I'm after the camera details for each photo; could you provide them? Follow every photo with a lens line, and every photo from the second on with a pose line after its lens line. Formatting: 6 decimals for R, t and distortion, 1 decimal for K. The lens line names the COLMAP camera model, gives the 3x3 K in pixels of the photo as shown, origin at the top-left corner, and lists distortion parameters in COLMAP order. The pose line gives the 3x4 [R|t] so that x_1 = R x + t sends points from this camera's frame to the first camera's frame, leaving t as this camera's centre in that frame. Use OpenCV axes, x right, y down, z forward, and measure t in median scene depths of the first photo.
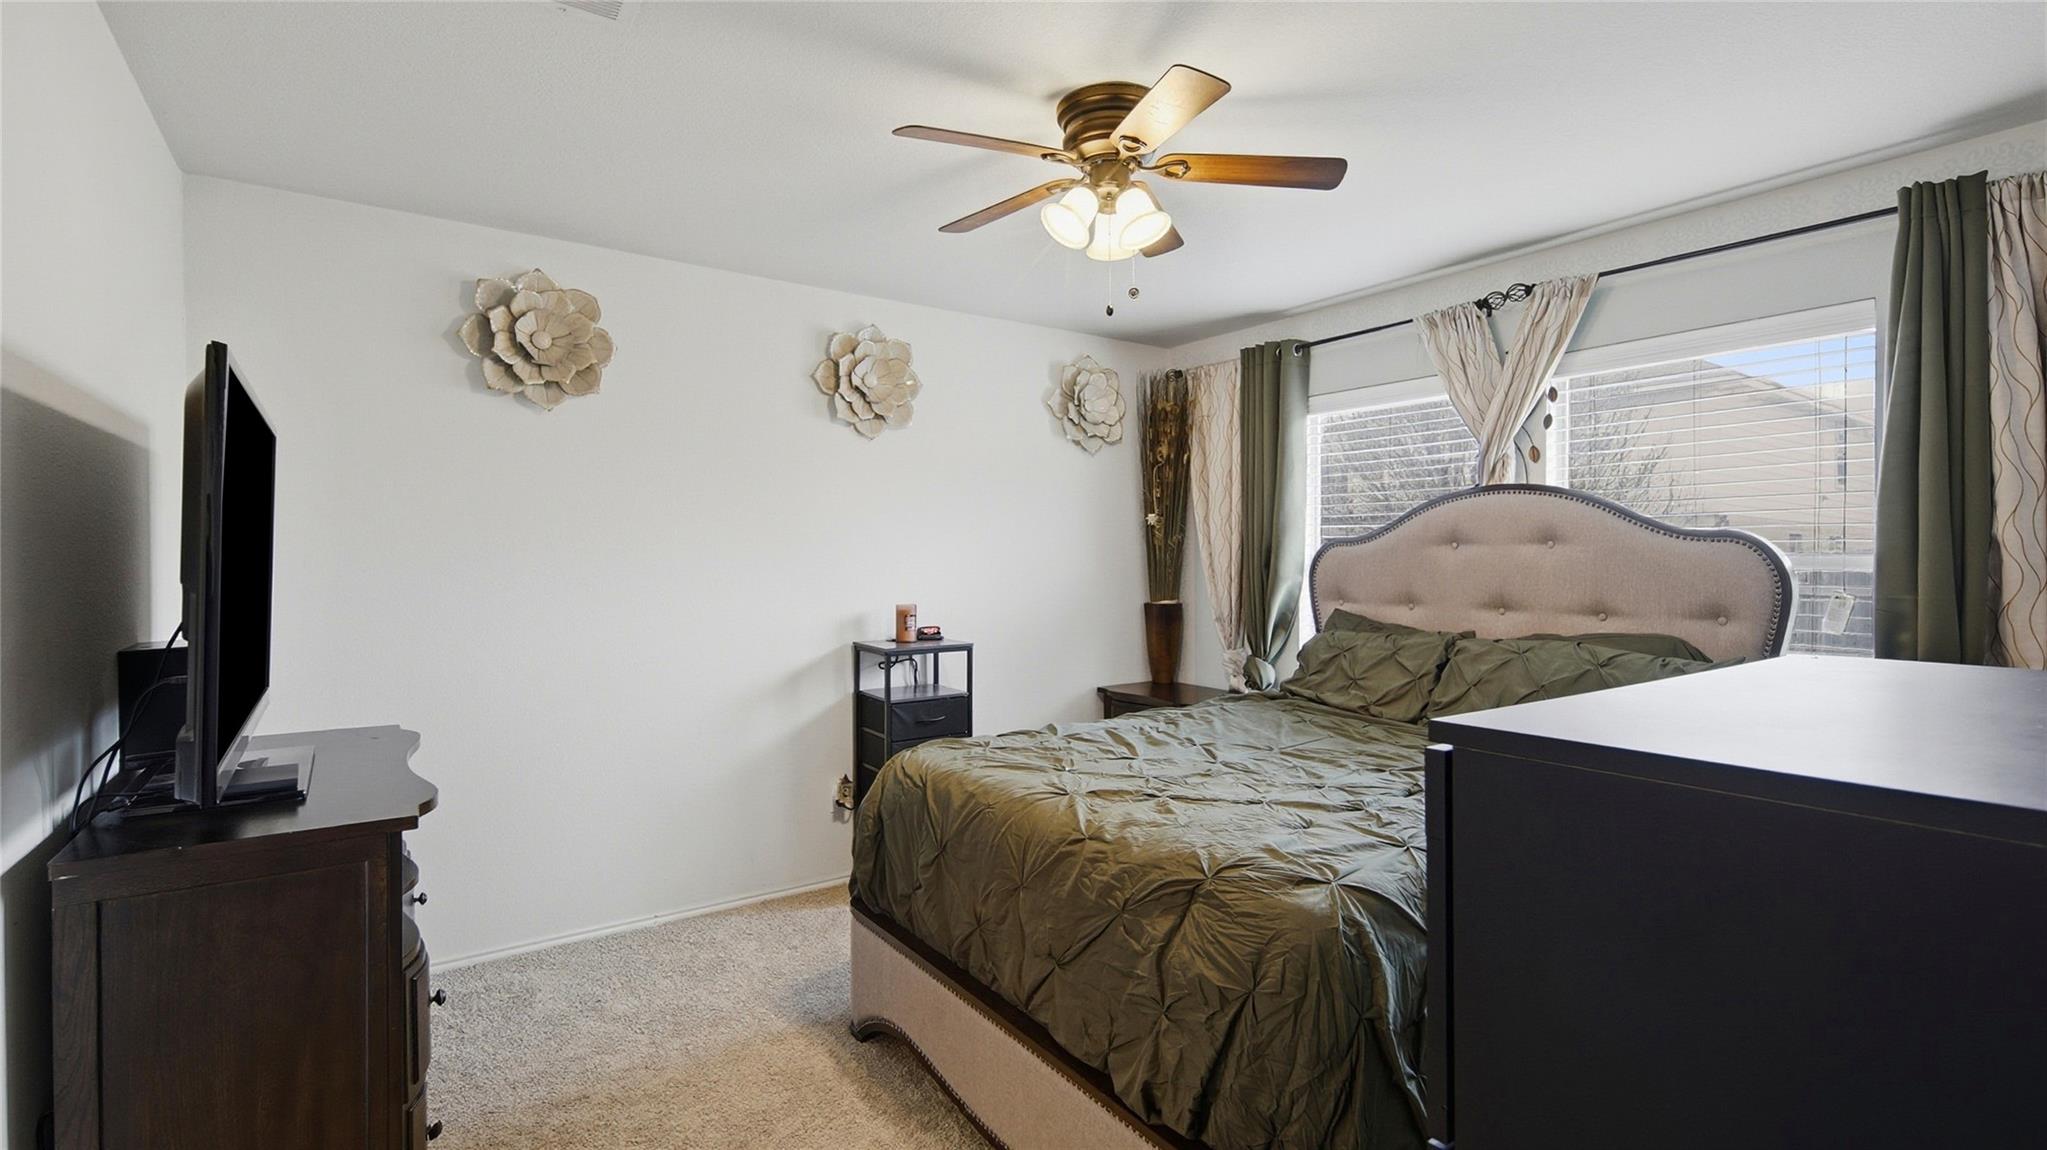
lens RADIAL K [[918.1, 0, 1024.8], [0, 918.1, 576.1], [0, 0, 1]] dist [0.004293, -0.000439]
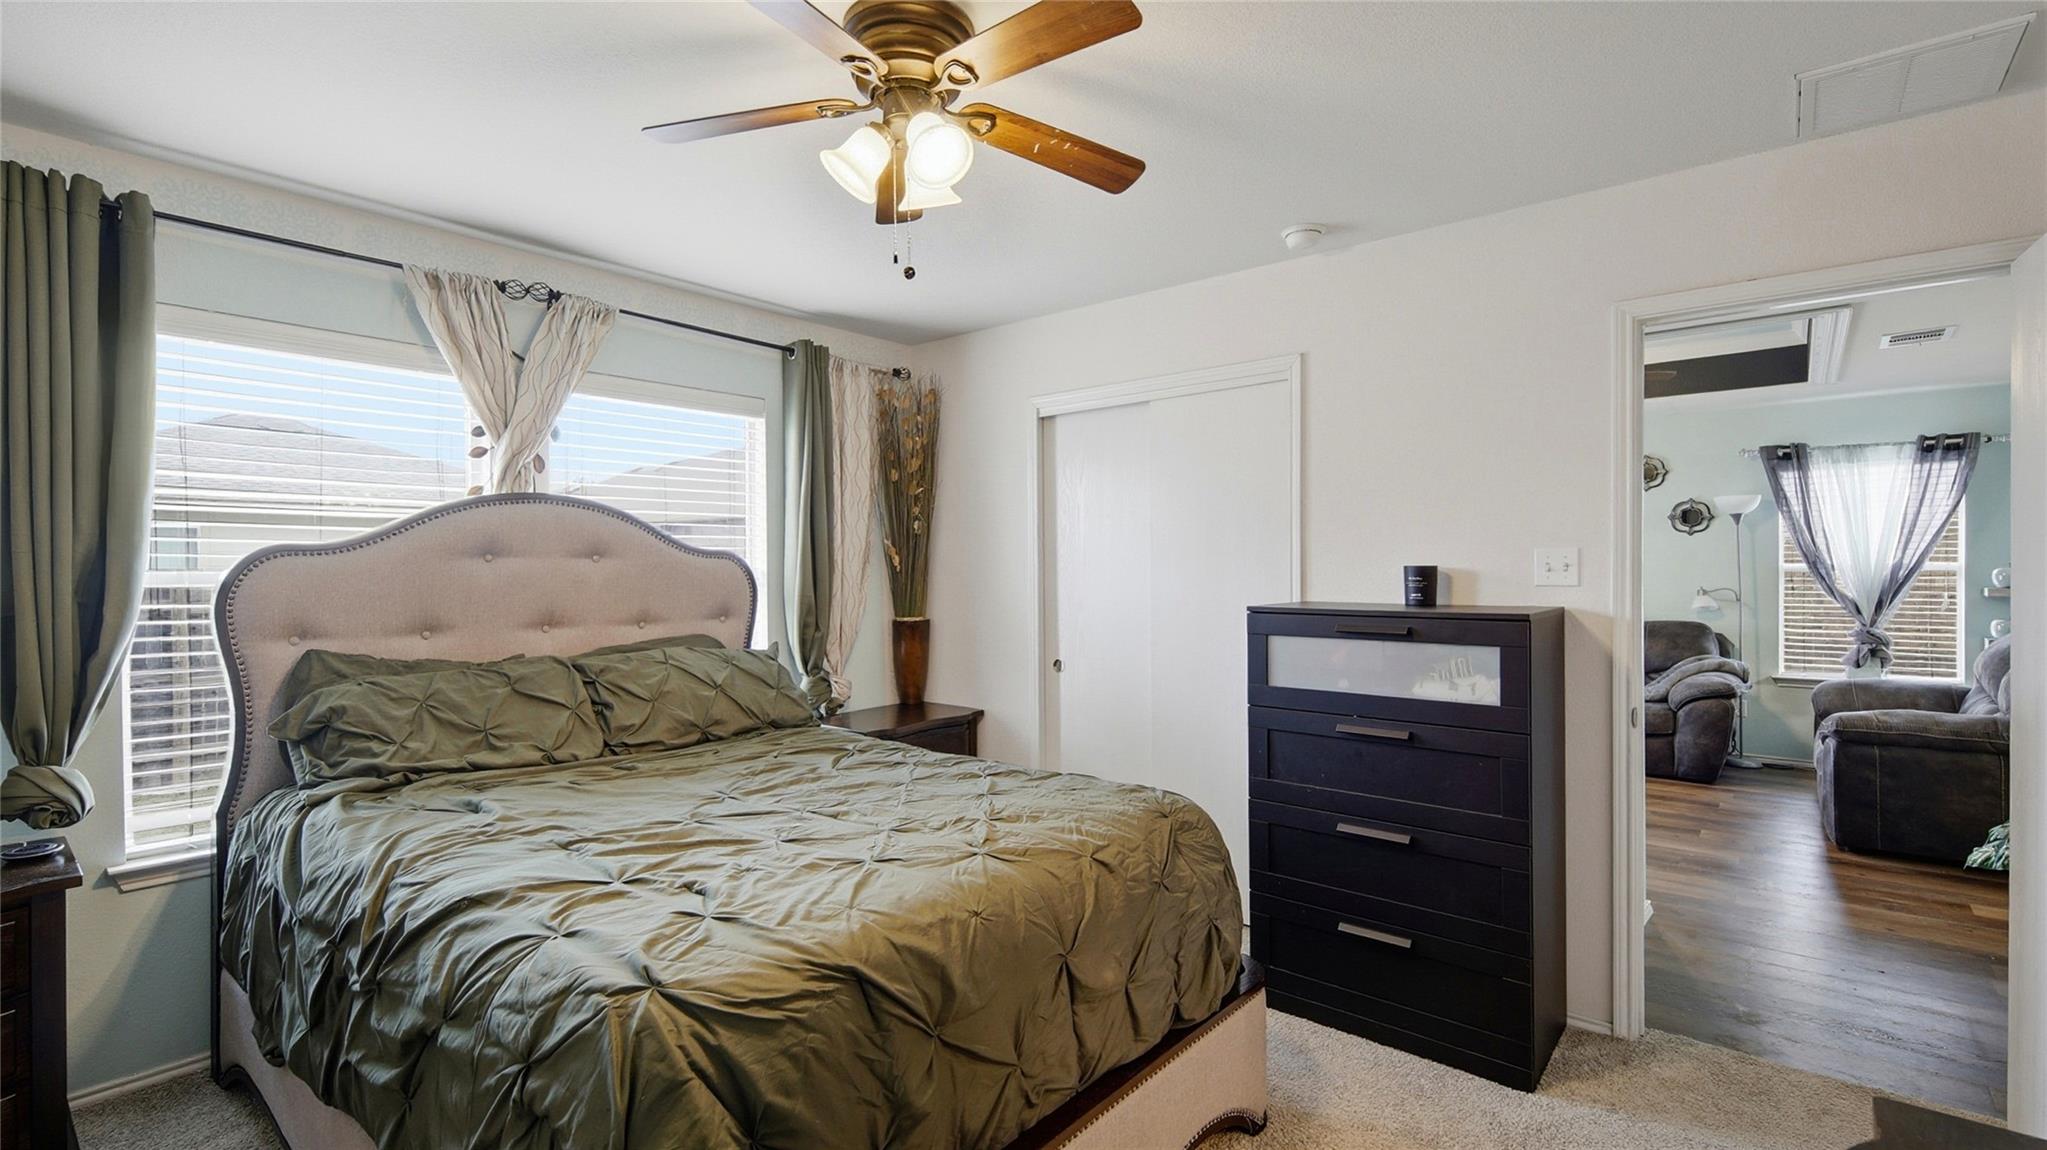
lens RADIAL K [[918.1, 0, 1003.5], [0, 918.1, 574.4], [0, 0, 1]] dist [0.004293, -0.000439]
pose [[-0.246424, -0.005541, 0.969146, -0.505981], [0.027058, 0.999555, 0.012594, -0.016729], [-0.968784, 0.029327, -0.246165, 0.781208]]
